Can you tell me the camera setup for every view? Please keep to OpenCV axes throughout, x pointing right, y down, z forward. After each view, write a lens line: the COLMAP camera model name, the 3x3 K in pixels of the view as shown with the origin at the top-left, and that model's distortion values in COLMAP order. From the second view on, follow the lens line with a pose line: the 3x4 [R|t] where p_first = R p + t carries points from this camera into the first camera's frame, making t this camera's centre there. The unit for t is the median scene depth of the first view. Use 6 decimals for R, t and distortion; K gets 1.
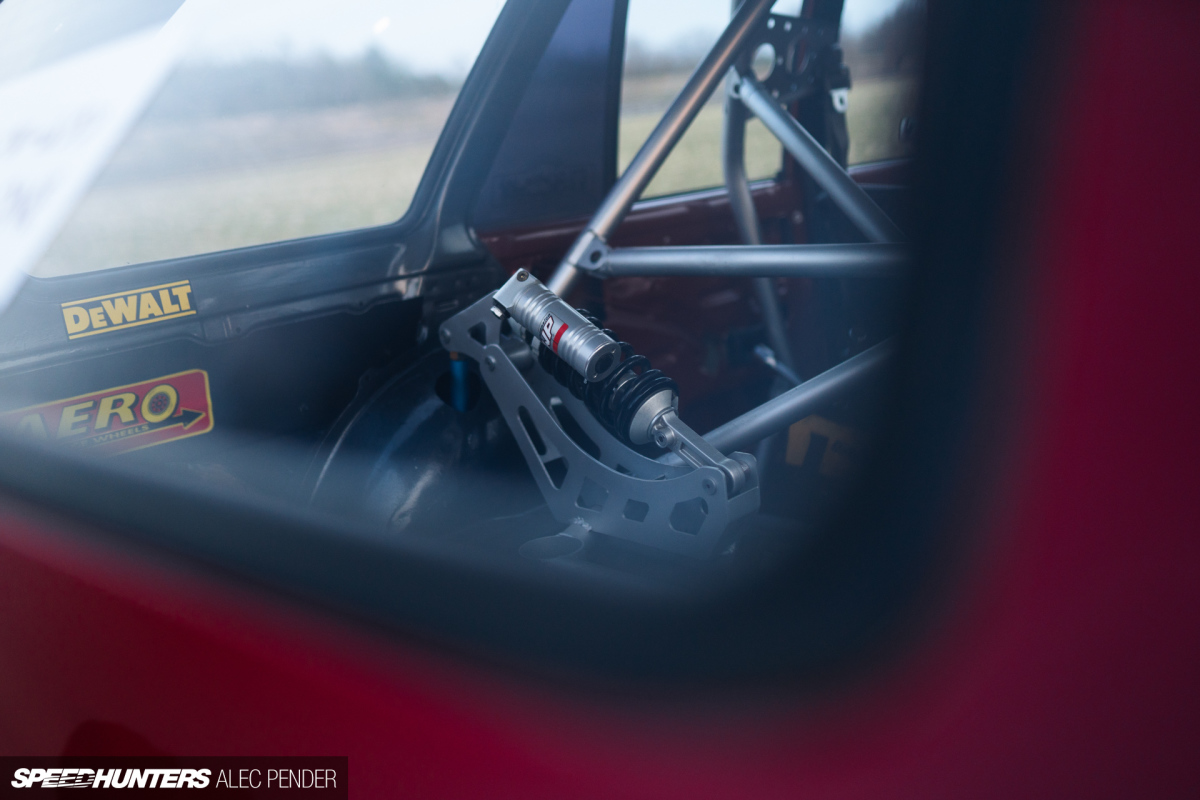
lens RADIAL K [[1225.4, 0, 600.5], [0, 1225.4, 399.6], [0, 0, 1]] dist [-0.022177, 0.000000]
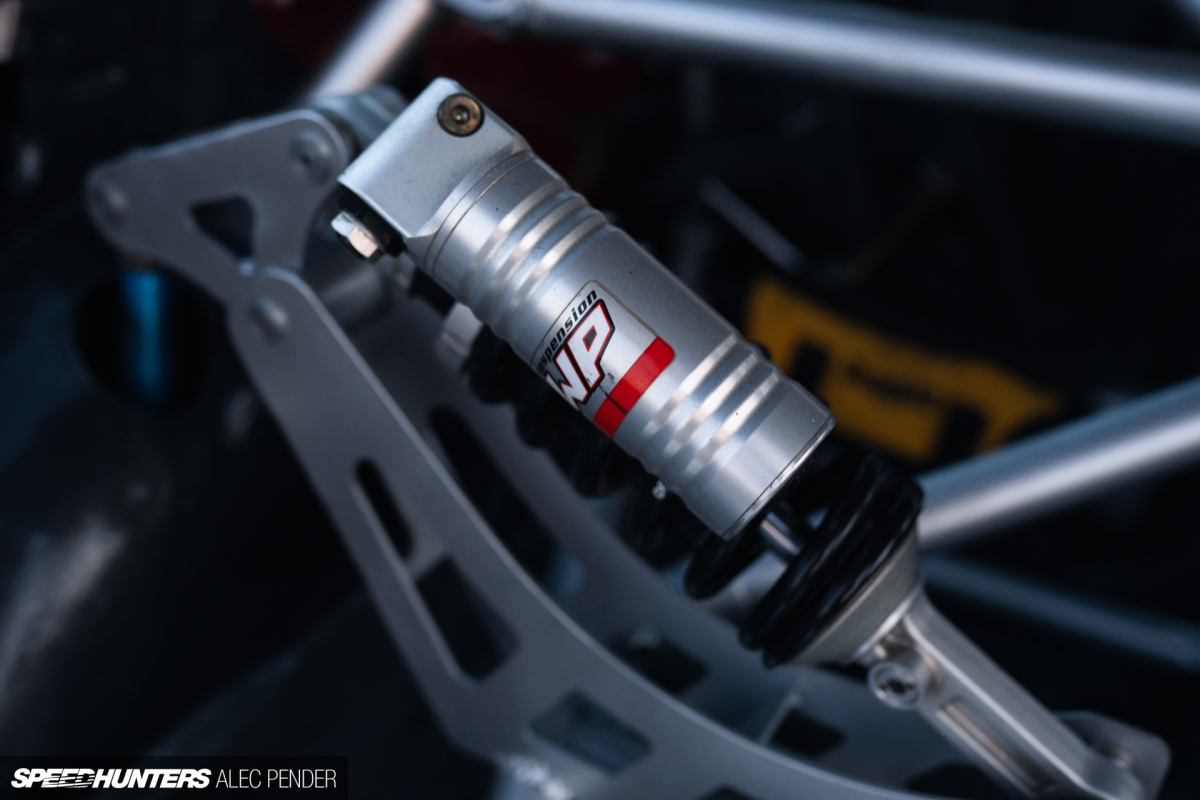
lens RADIAL K [[1225.4, 0, 598.6], [0, 1225.4, 401.1], [0, 0, 1]] dist [-0.022177, 0.000000]
pose [[0.945529, -0.010763, 0.325359, -0.113821], [-0.079690, 0.961392, 0.263393, -0.104687], [-0.315632, -0.274973, 0.908166, 0.664470]]
